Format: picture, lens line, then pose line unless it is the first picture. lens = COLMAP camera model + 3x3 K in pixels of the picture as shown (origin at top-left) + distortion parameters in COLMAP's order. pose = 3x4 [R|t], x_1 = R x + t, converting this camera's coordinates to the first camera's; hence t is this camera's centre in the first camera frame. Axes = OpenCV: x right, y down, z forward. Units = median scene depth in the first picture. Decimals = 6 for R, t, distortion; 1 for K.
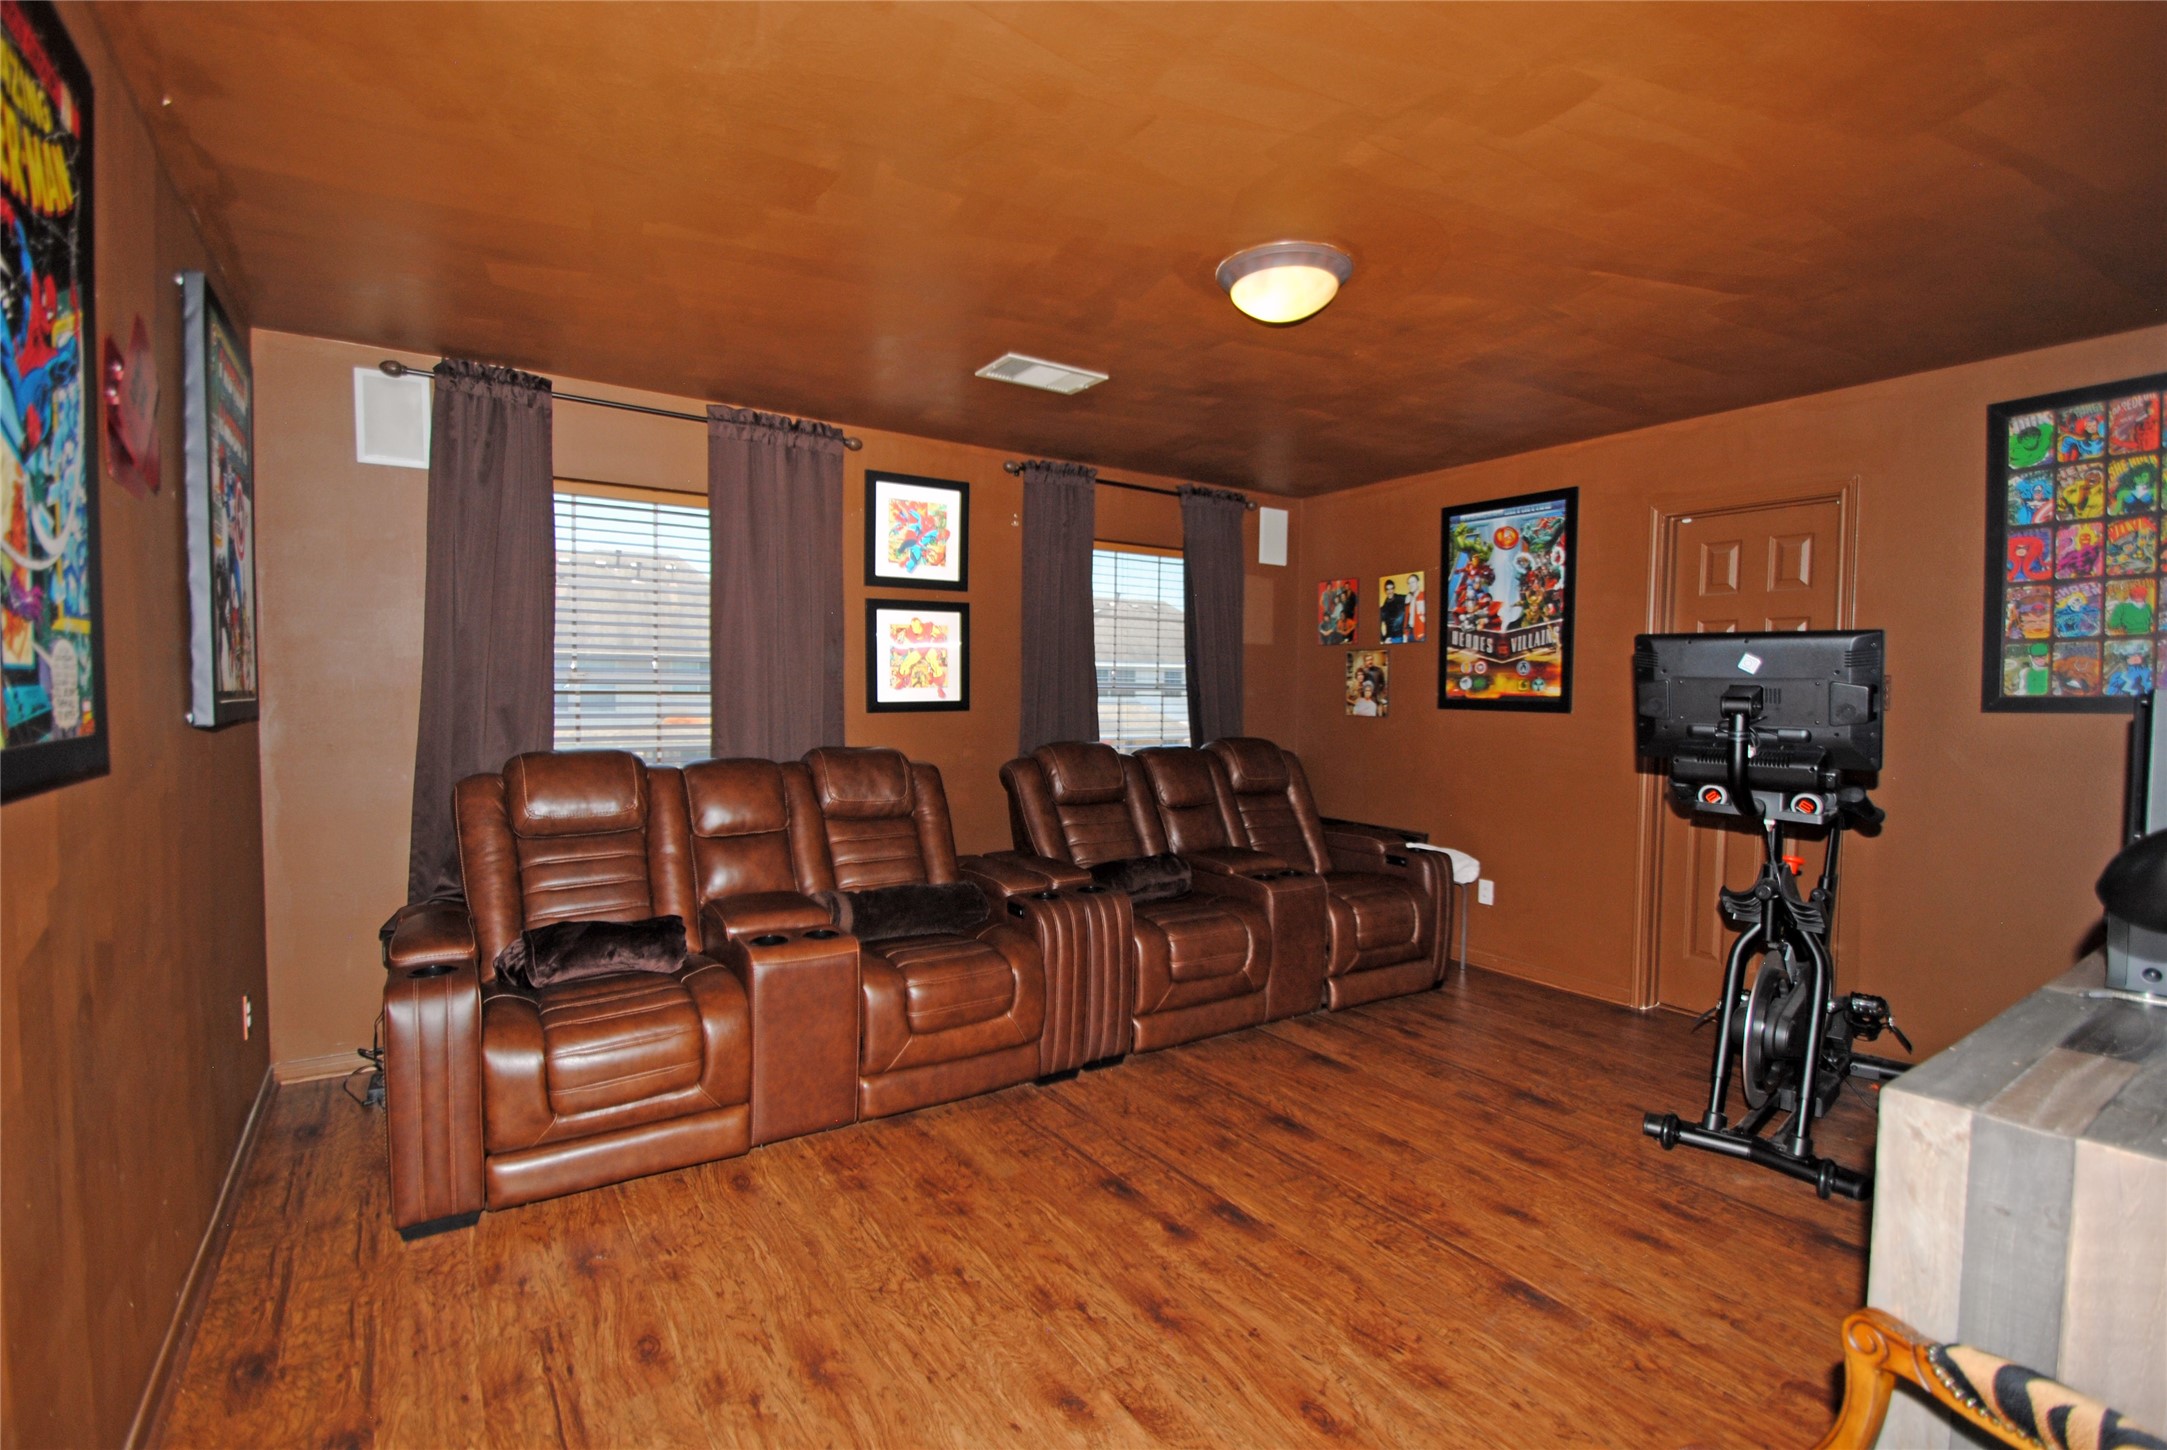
lens RADIAL K [[949.6, 0, 1106.3], [0, 949.6, 732.2], [0, 0, 1]] dist [0.011829, -0.013699]
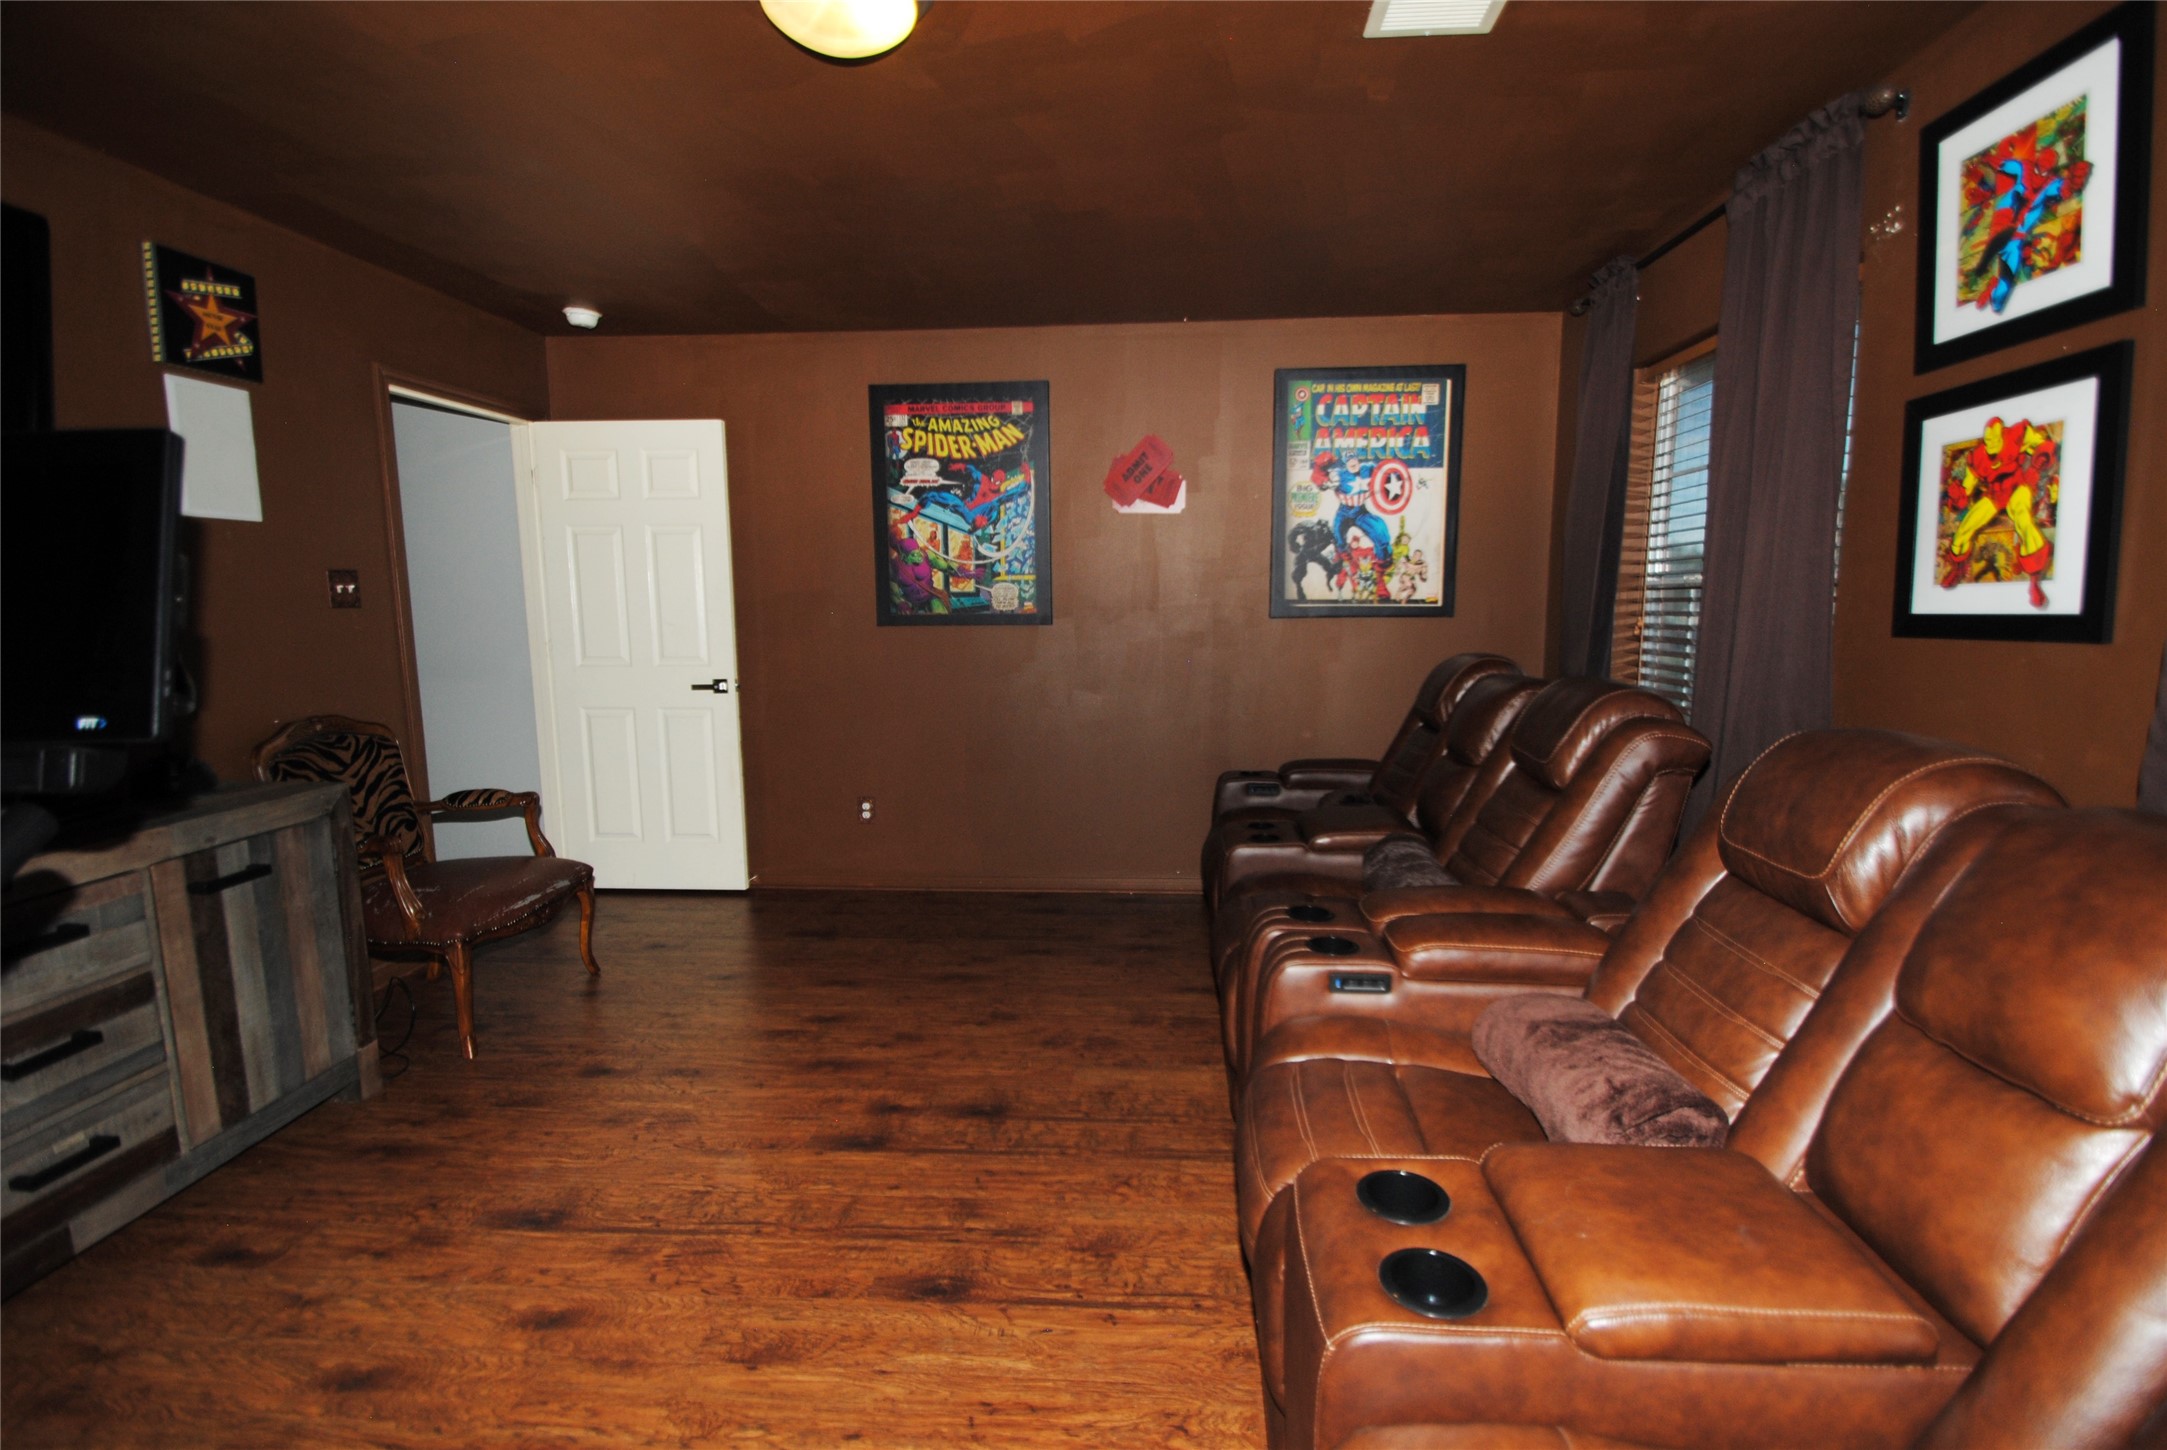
lens RADIAL K [[949.6, 0, 1106.3], [0, 949.6, 732.2], [0, 0, 1]] dist [0.011829, -0.013699]
pose [[-0.594174, 0.106869, -0.797205, 0.398751], [-0.032797, 0.987091, 0.156769, -0.035312], [0.803667, 0.119294, -0.582999, 0.961988]]
